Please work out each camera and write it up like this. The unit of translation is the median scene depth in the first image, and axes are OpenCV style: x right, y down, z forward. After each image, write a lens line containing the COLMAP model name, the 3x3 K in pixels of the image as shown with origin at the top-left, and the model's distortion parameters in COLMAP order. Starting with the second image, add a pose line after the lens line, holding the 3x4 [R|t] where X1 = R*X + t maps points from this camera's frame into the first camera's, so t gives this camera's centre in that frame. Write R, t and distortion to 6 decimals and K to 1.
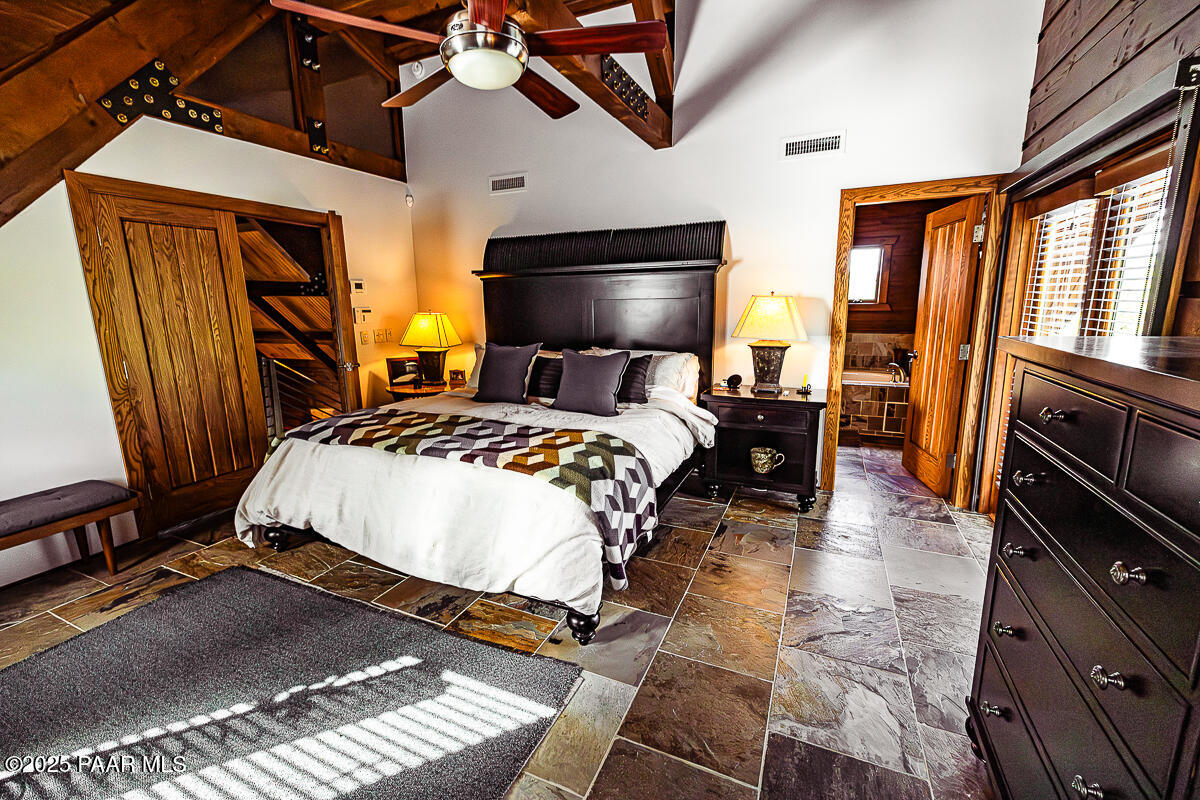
lens RADIAL K [[502.7, 0, 599.6], [0, 502.7, 399.3], [0, 0, 1]] dist [0.007562, -0.001691]
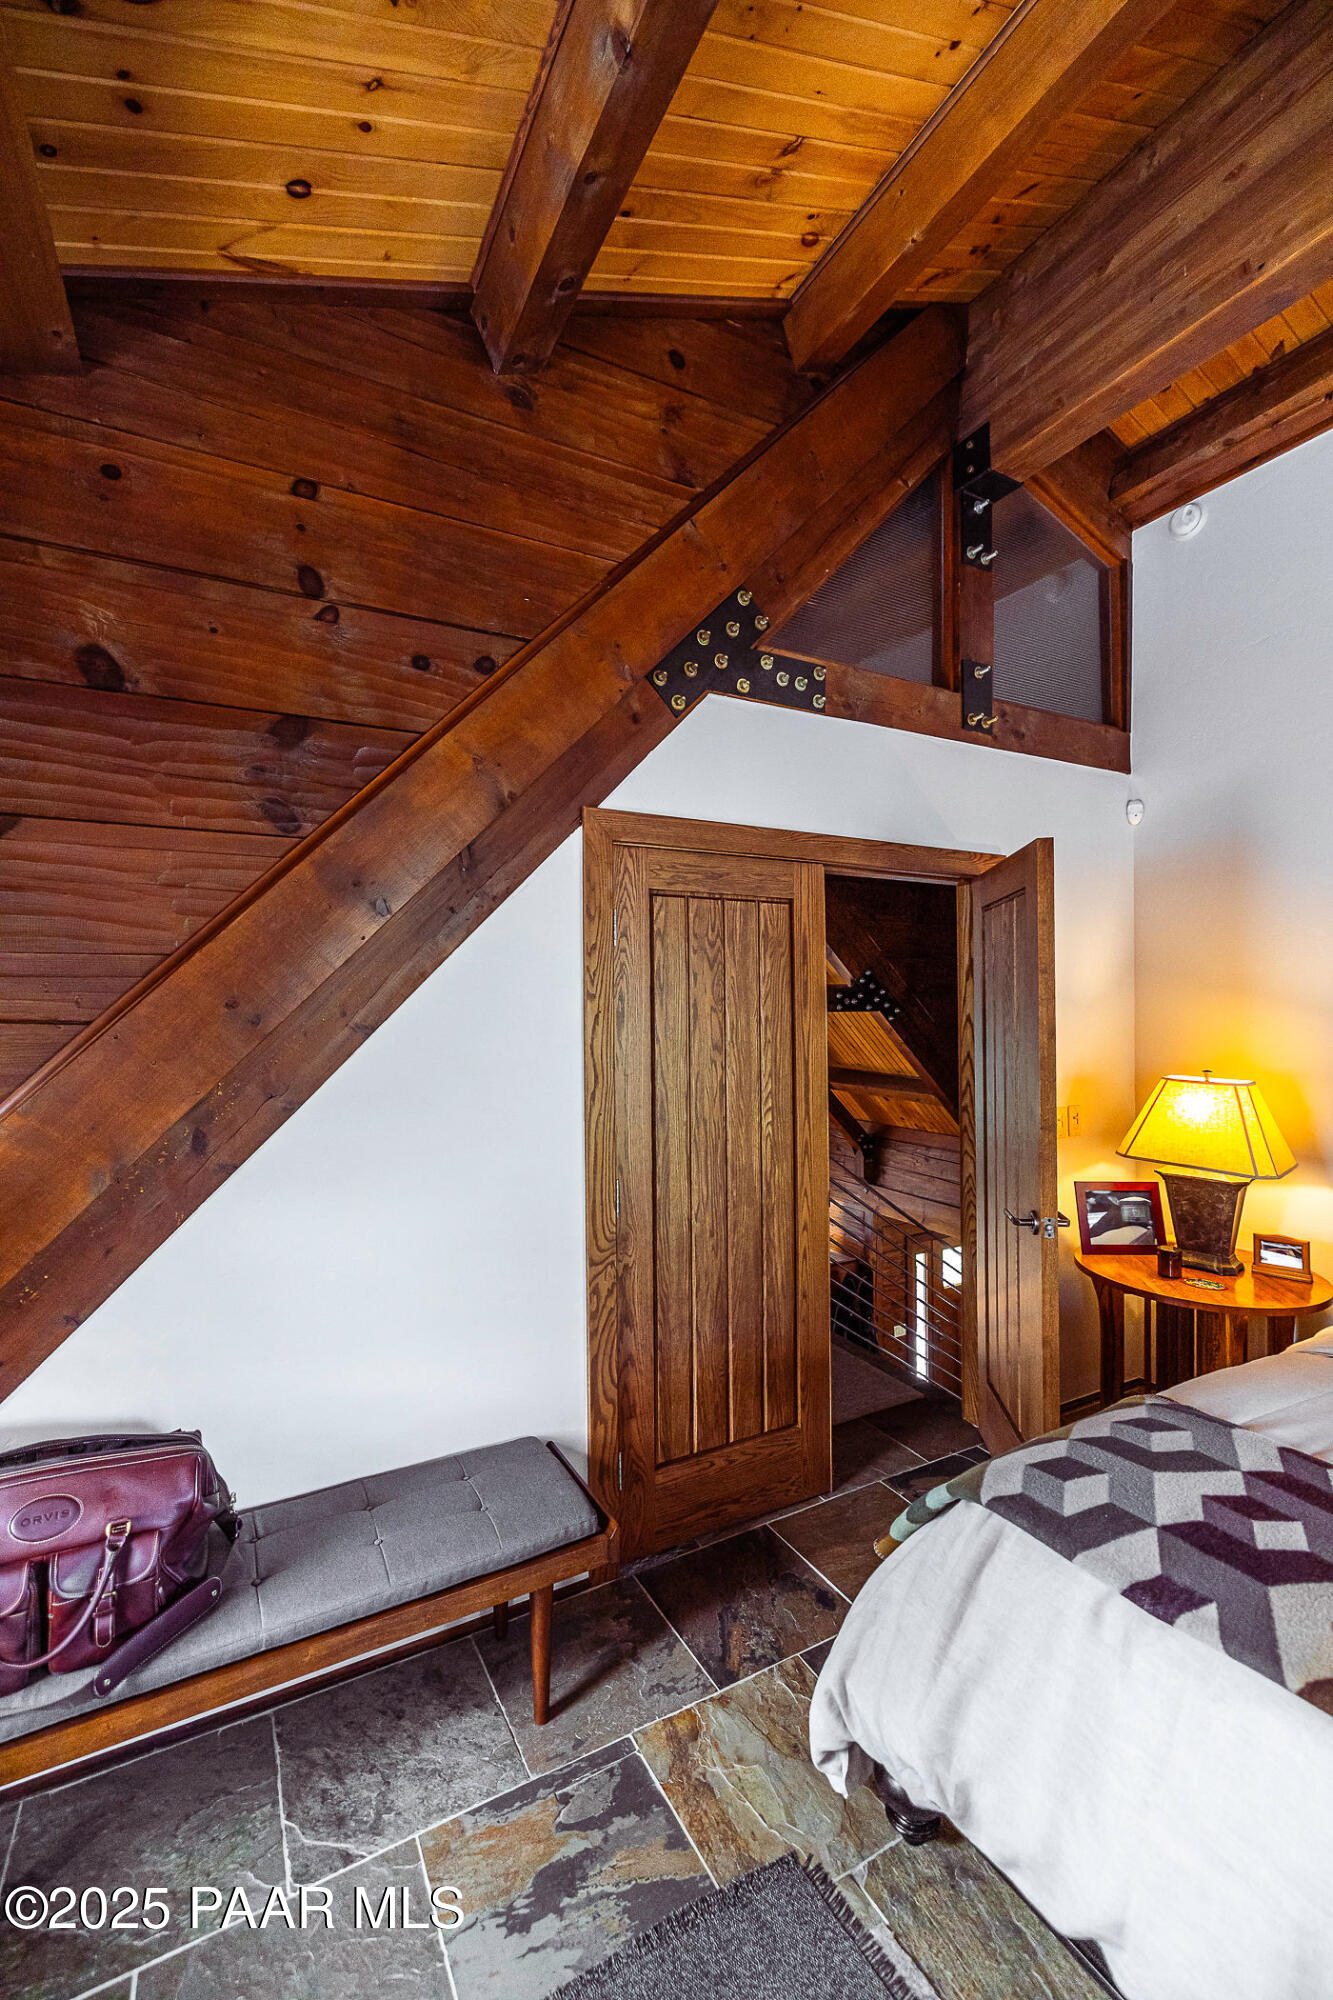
lens RADIAL K [[837.8, 0, 685.9], [0, 837.8, 1004.6], [0, 0, 1]] dist [0.007562, -0.001691]
pose [[0.814395, 0.006536, -0.580274, -0.412456], [-0.114605, 0.982055, -0.149782, -0.120799], [0.568882, 0.188484, 0.800529, 0.357288]]
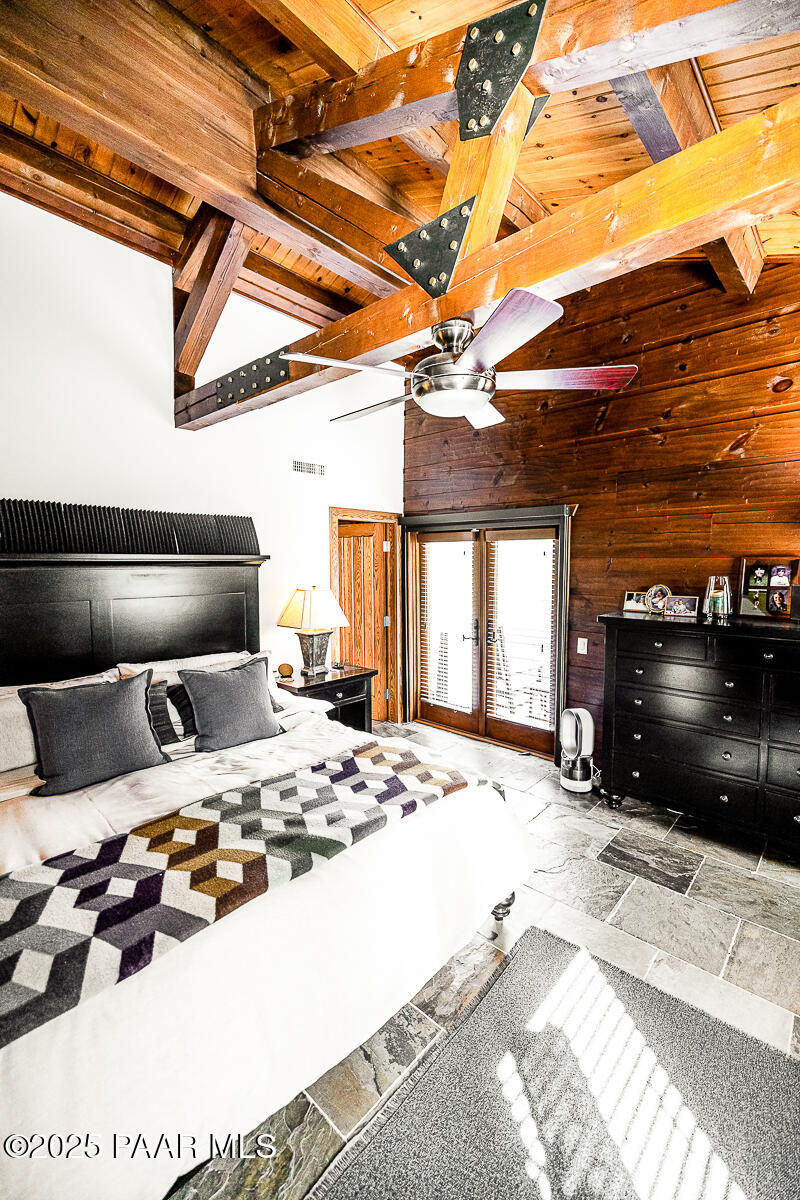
lens RADIAL K [[511.9, 0, 395.9], [0, 511.9, 600.5], [0, 0, 1]] dist [-0.042216, 0.013051]
pose [[0.278490, -0.055370, 0.958842, -0.740902], [0.197747, 0.980253, -0.000829, -0.149261], [-0.939861, 0.189839, 0.283939, 0.525979]]
